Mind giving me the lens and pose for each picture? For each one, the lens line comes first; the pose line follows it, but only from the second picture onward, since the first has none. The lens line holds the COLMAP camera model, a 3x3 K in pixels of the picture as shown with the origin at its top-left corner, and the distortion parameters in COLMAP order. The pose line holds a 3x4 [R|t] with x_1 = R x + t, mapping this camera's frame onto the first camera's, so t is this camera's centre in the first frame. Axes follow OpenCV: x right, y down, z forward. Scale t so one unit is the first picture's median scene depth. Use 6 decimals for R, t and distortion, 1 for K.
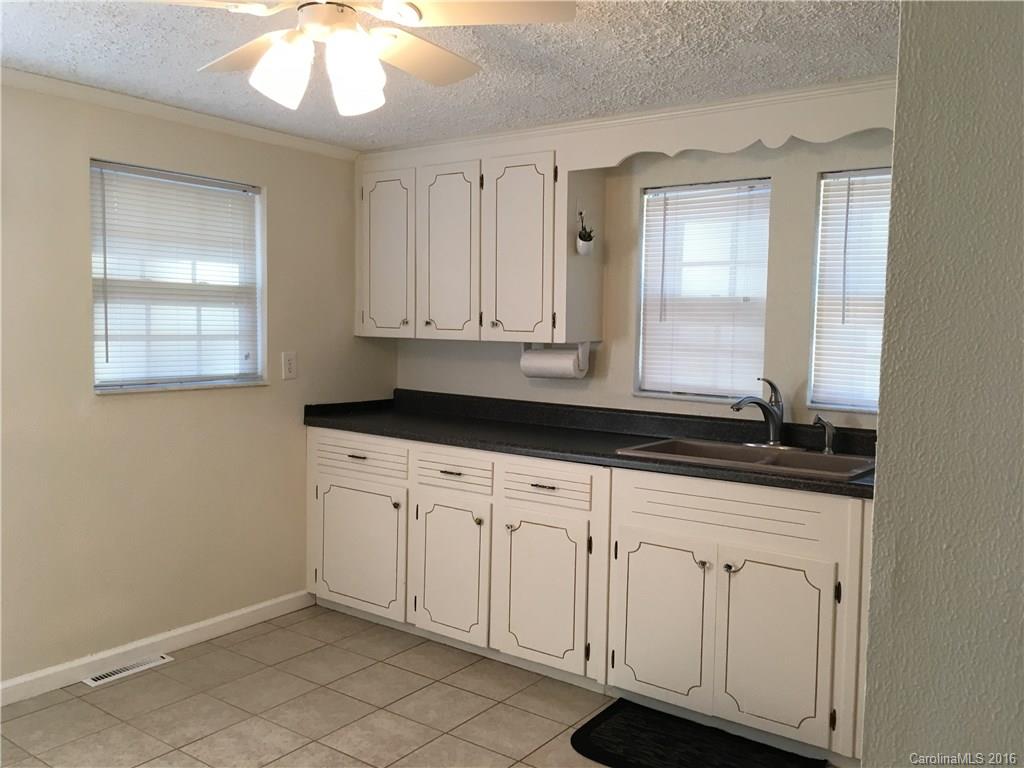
lens RADIAL K [[859.7, 0, 512.0], [0, 859.7, 384.0], [0, 0, 1]] dist [0.005672, 0.000755]
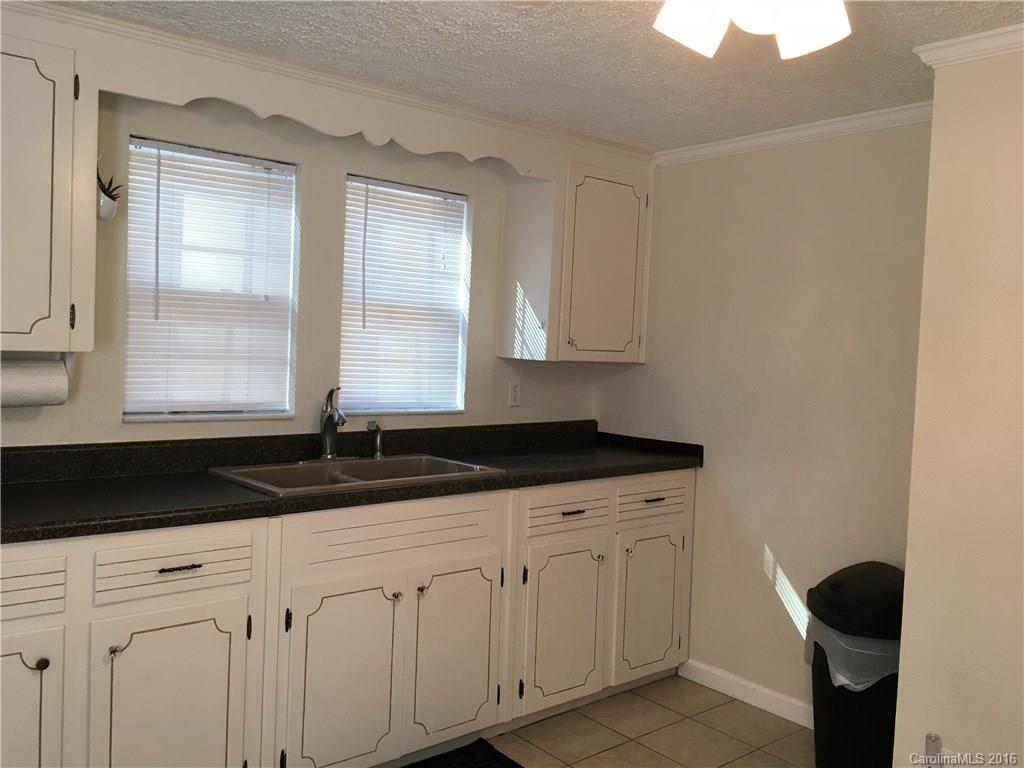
lens RADIAL K [[867.8, 0, 513.0], [0, 867.8, 374.9], [0, 0, 1]] dist [0.002814, -0.002511]
pose [[0.225731, -0.046127, 0.973097, -0.525907], [0.034418, 0.998632, 0.039353, -0.046185], [-0.973582, 0.024609, 0.227009, 0.556842]]
